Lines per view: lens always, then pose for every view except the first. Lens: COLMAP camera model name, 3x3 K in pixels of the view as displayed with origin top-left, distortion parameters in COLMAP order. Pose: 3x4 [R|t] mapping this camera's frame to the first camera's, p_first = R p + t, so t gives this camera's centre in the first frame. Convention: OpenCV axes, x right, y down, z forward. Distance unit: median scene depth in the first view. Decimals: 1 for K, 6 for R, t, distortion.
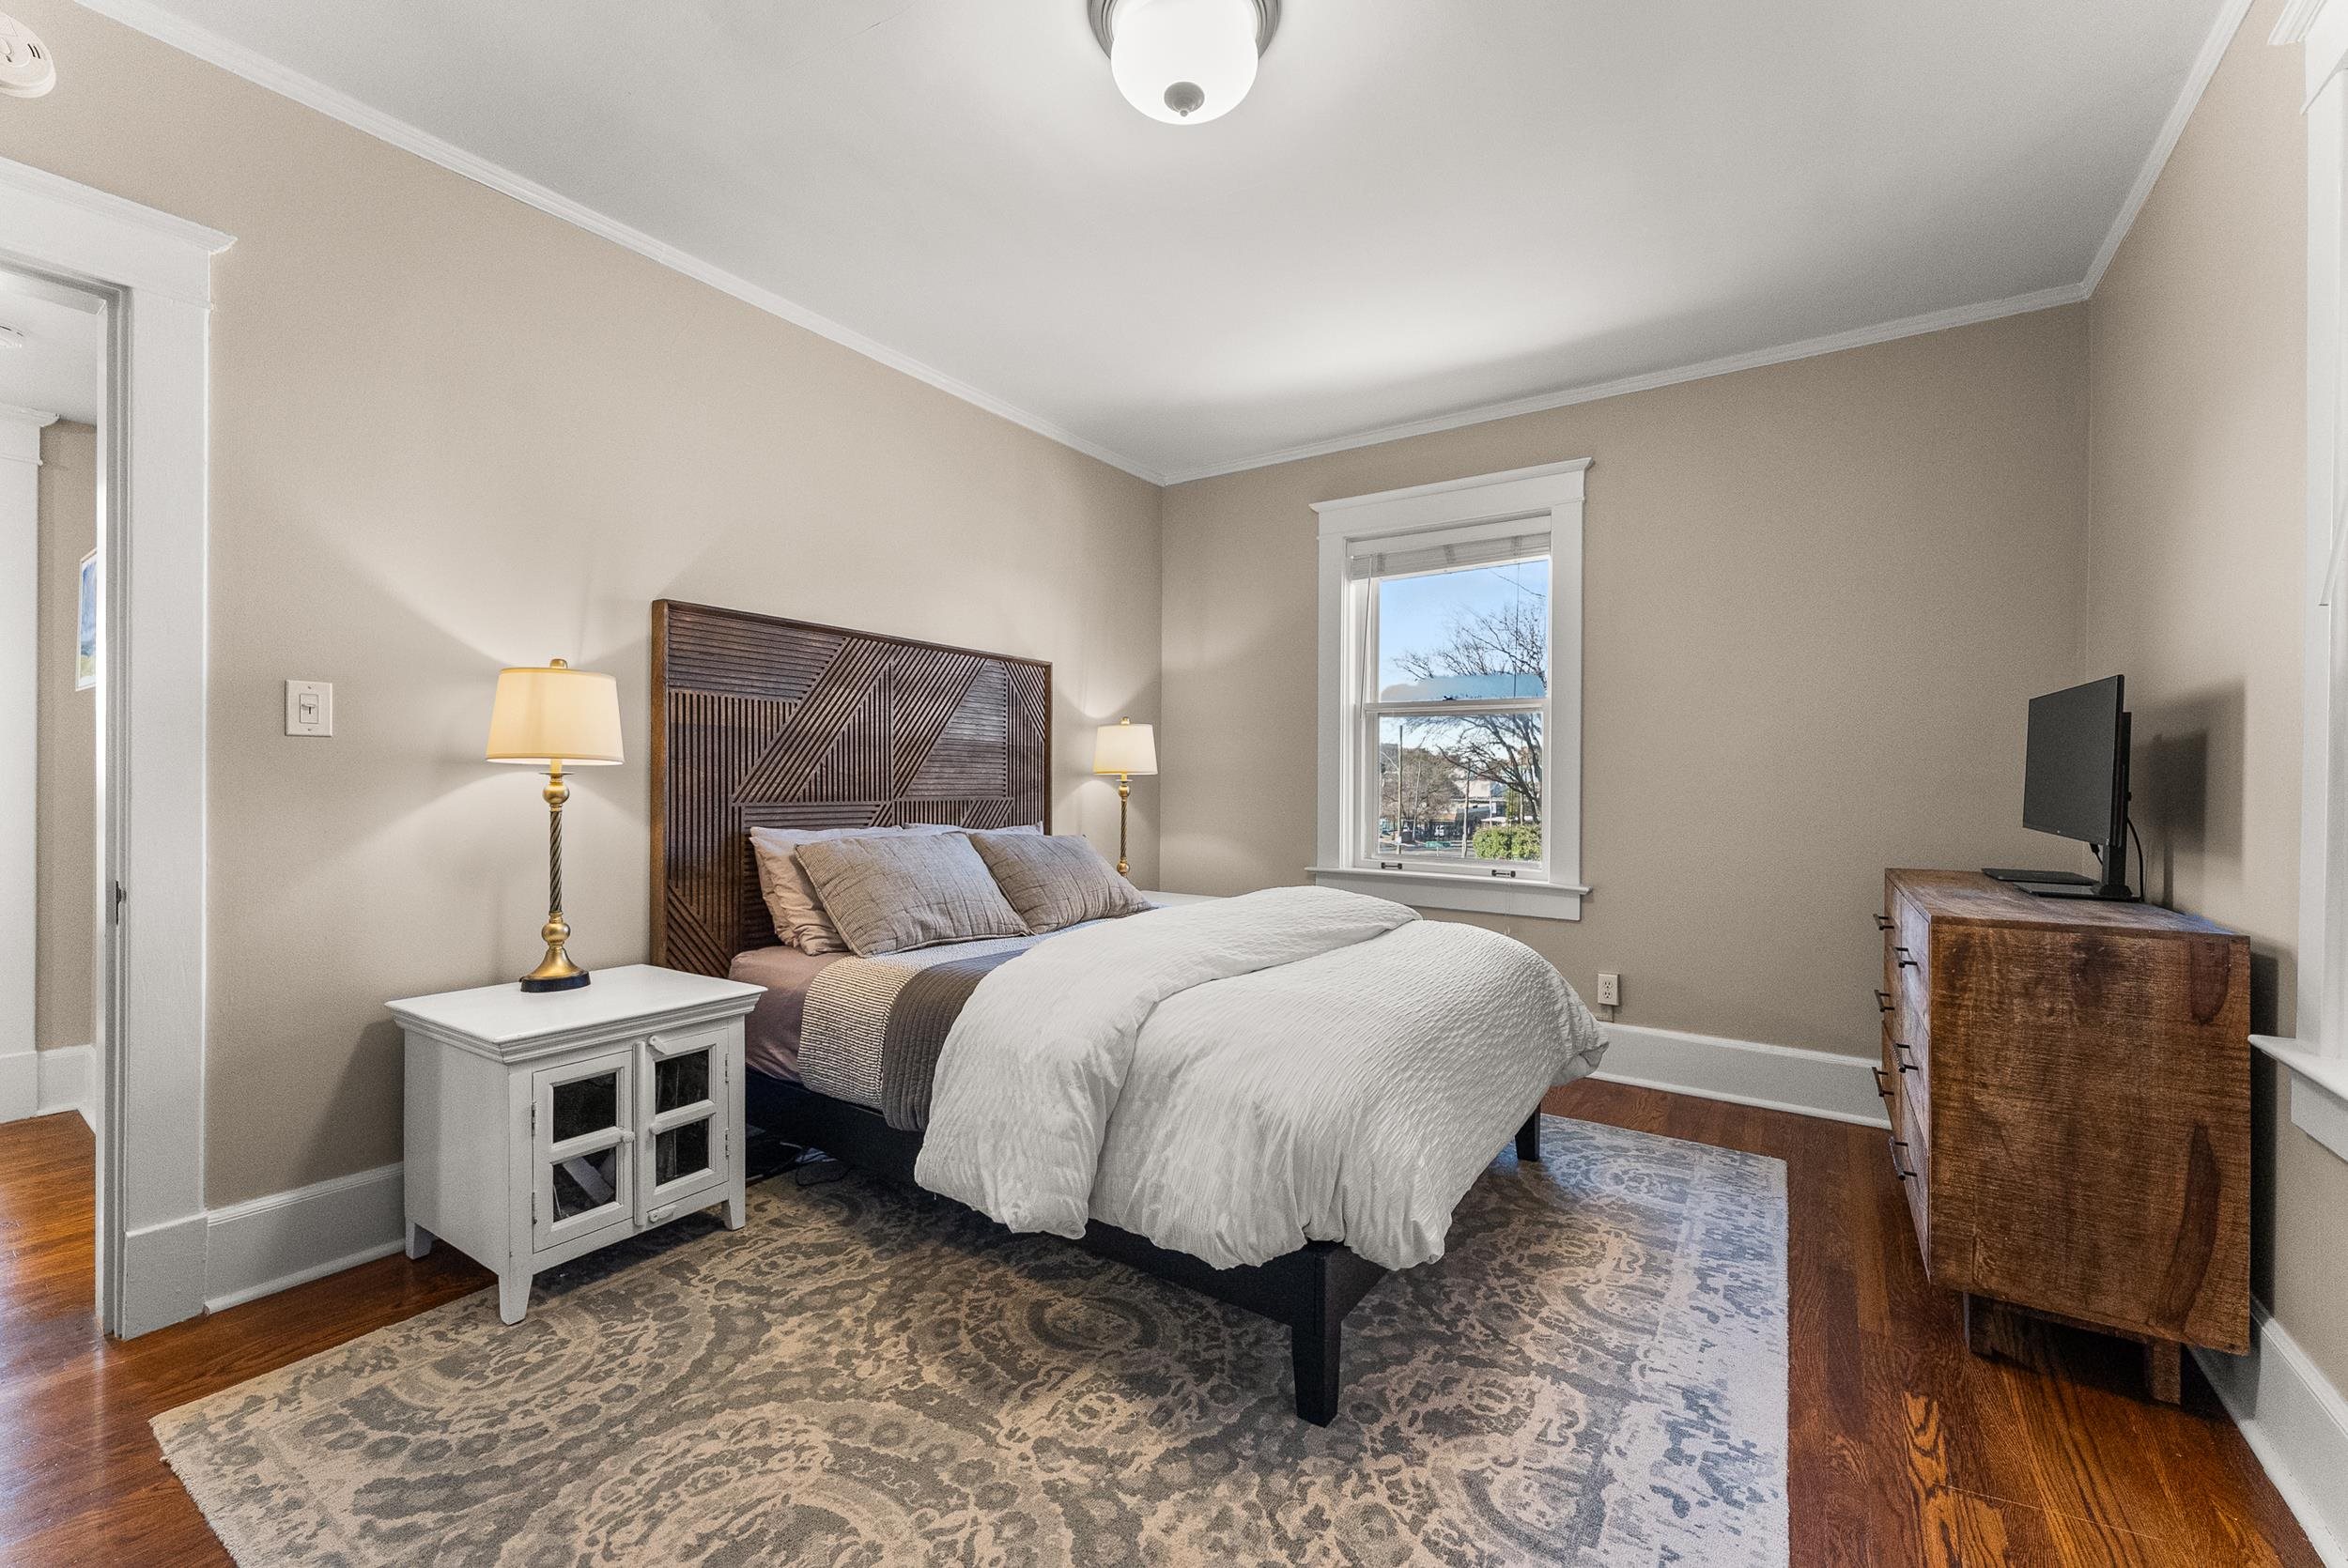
lens RADIAL K [[957.8, 0, 1174.0], [0, 957.8, 784.0], [0, 0, 1]] dist [0.000408, 0.000030]
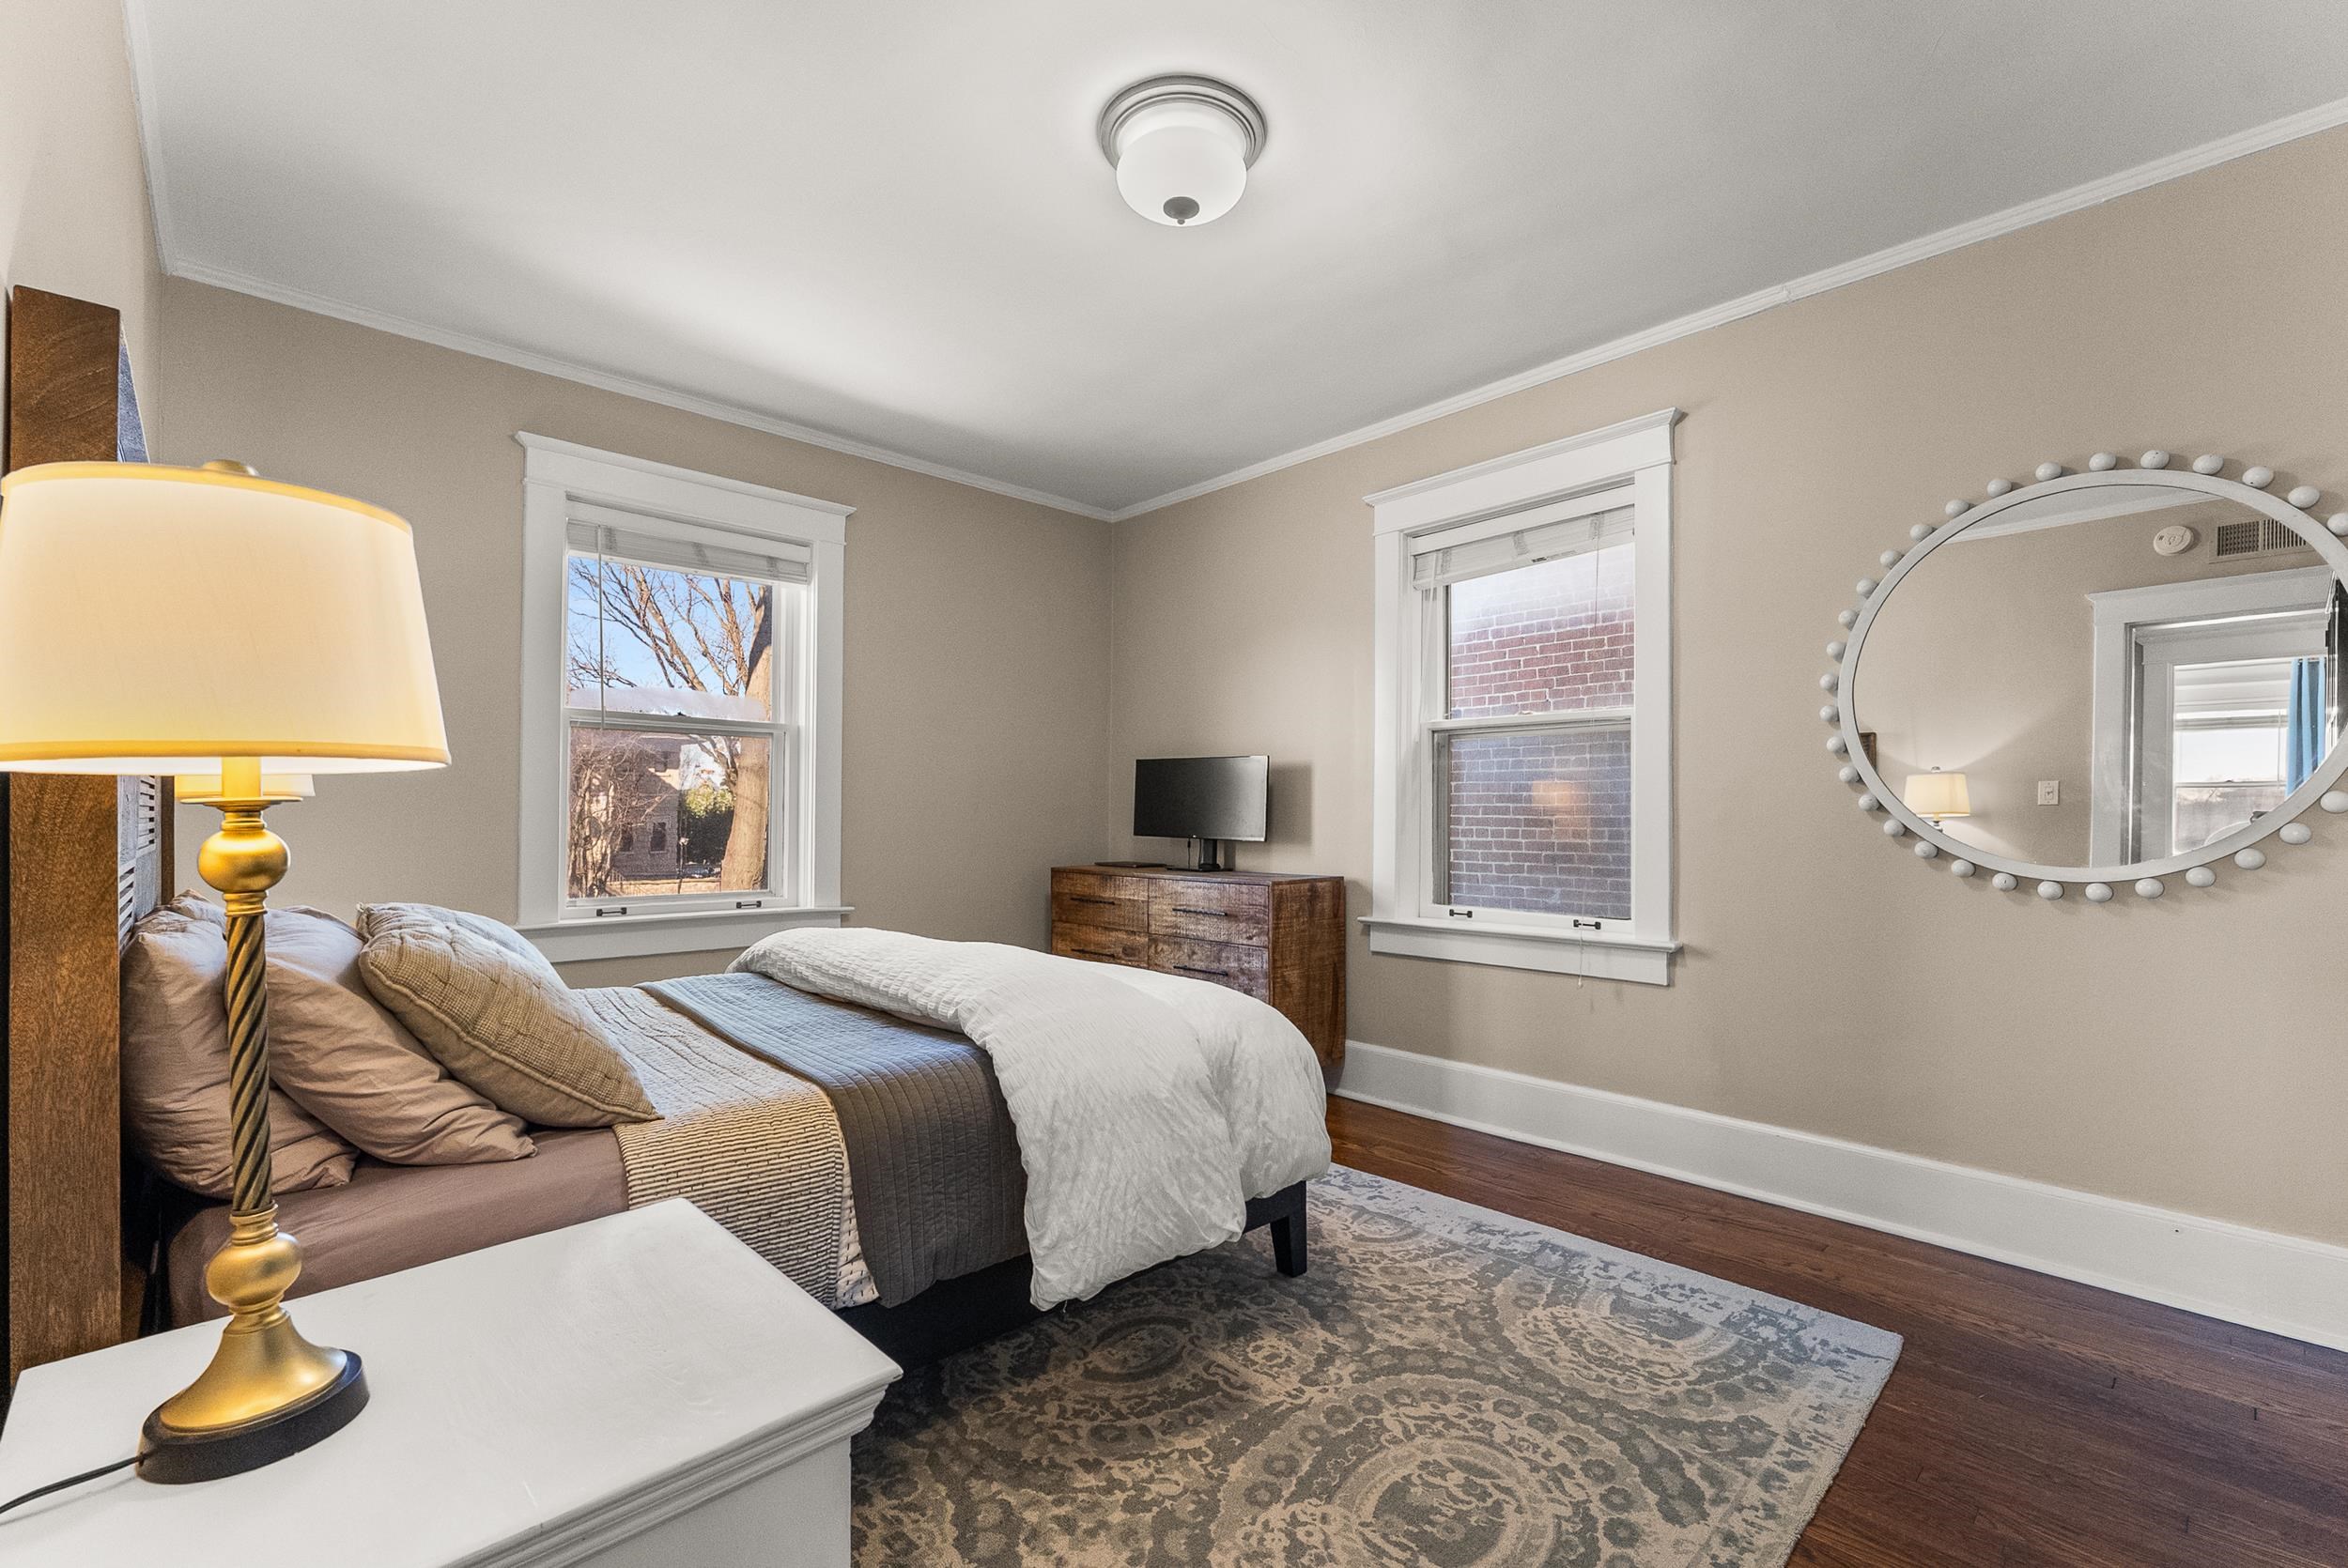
lens RADIAL K [[1000.8, 0, 1214.4], [0, 1000.8, 808.6], [0, 0, 1]] dist [-0.013294, 0.000263]
pose [[0.190826, -0.002404, 0.981621, -1.247433], [0.000984, 0.999997, 0.002258, -0.009556], [-0.981623, 0.000535, 0.190828, 0.815886]]
